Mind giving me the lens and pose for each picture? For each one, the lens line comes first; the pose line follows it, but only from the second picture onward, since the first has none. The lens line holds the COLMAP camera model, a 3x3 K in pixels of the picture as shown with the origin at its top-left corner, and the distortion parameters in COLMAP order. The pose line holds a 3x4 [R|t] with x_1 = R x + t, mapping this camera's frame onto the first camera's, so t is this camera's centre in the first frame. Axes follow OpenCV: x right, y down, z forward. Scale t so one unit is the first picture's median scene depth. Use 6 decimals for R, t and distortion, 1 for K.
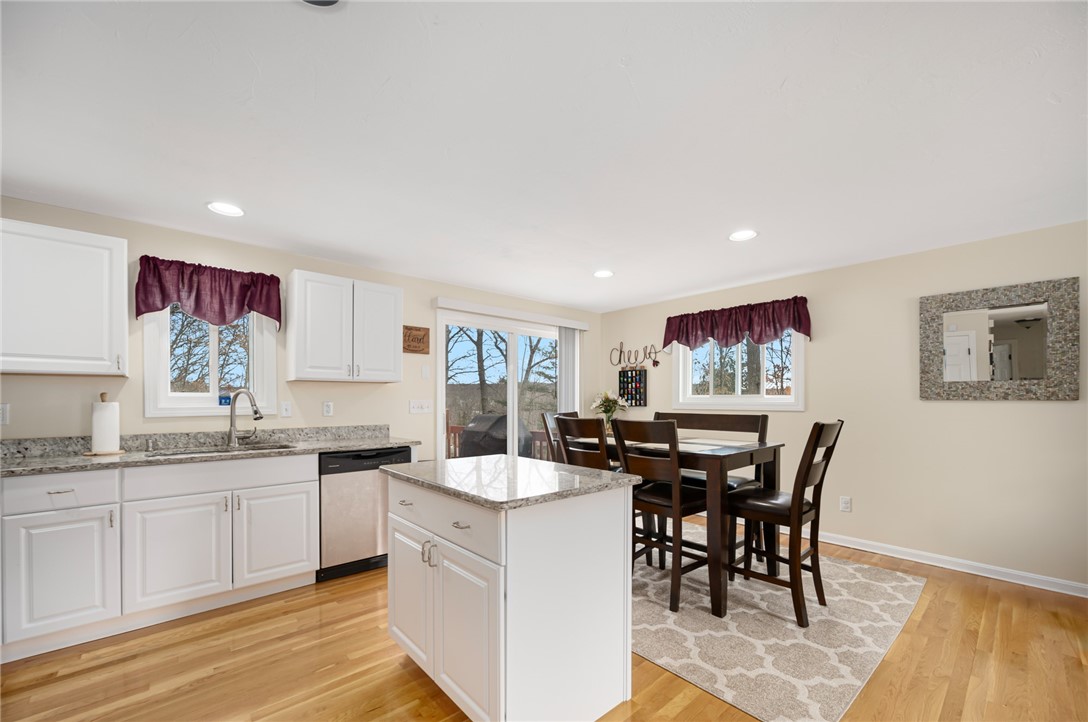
lens RADIAL K [[433.9, 0, 557.5], [0, 433.9, 402.1], [0, 0, 1]] dist [-0.006642, 0.000484]
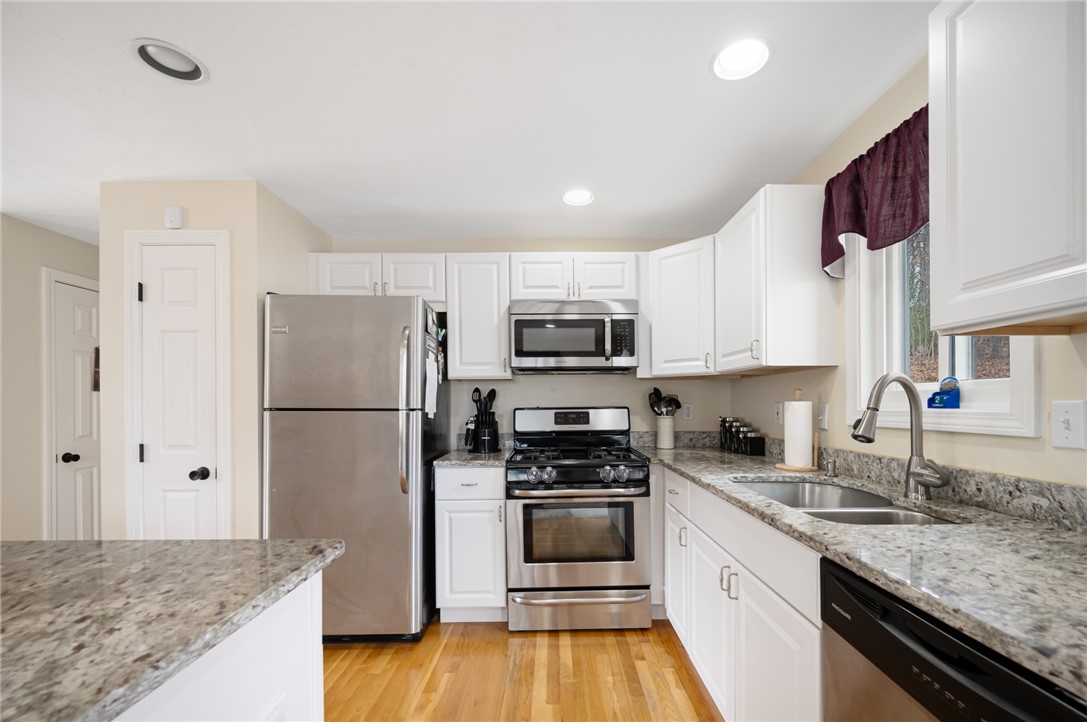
lens RADIAL K [[433.5, 0, 561.6], [0, 433.5, 403.6], [0, 0, 1]] dist [-0.006642, 0.000484]
pose [[-0.671482, 0.006291, -0.740994, -0.159172], [0.001779, 0.999975, 0.006877, -0.000928], [0.741019, 0.003300, -0.671476, 0.961751]]
